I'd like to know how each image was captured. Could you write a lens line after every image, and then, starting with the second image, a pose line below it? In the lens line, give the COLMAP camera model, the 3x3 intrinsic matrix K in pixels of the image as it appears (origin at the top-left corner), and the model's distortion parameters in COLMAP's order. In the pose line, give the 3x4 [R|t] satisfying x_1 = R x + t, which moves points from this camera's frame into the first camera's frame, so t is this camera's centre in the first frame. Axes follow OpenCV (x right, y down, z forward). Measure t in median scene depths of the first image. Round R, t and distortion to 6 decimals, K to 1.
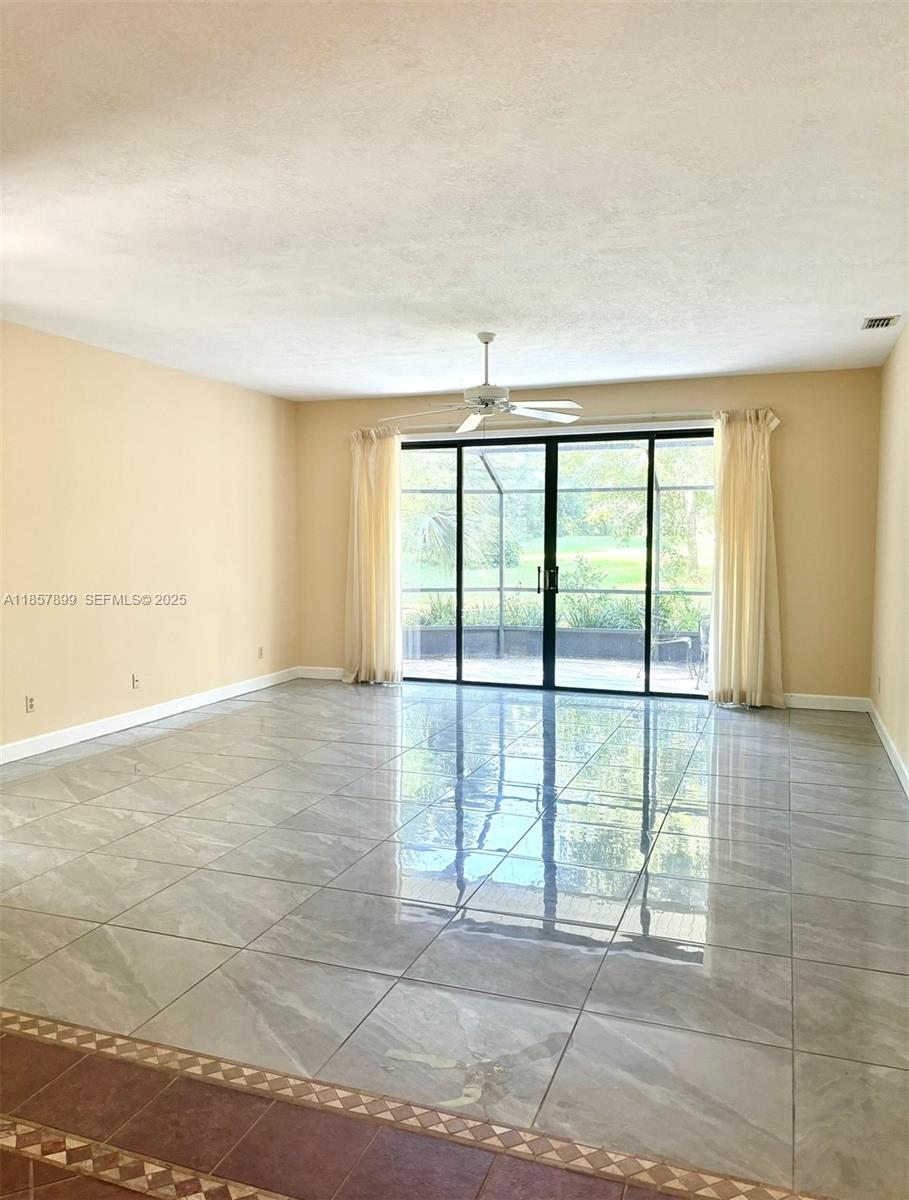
lens RADIAL K [[885.4, 0, 454.5], [0, 885.4, 600.0], [0, 0, 1]] dist [0.005006, 0.000272]
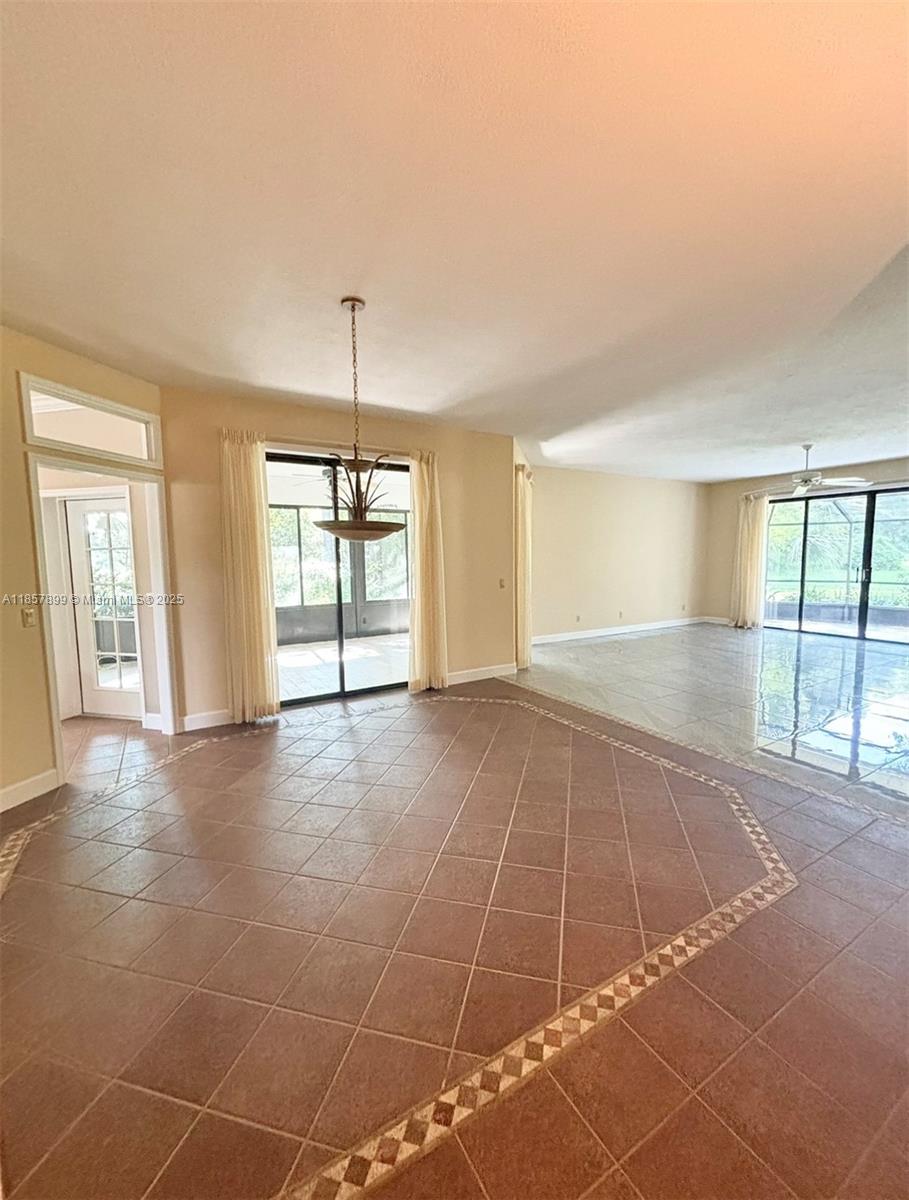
lens RADIAL K [[488.5, 0, 454.5], [0, 488.5, 600.0], [0, 0, 1]] dist [-0.015156, 0.000070]
pose [[0.759189, 0.050181, -0.648933, 0.112365], [-0.031260, 0.998684, 0.040655, 0.011389], [0.650119, -0.010579, 0.759758, -0.216647]]
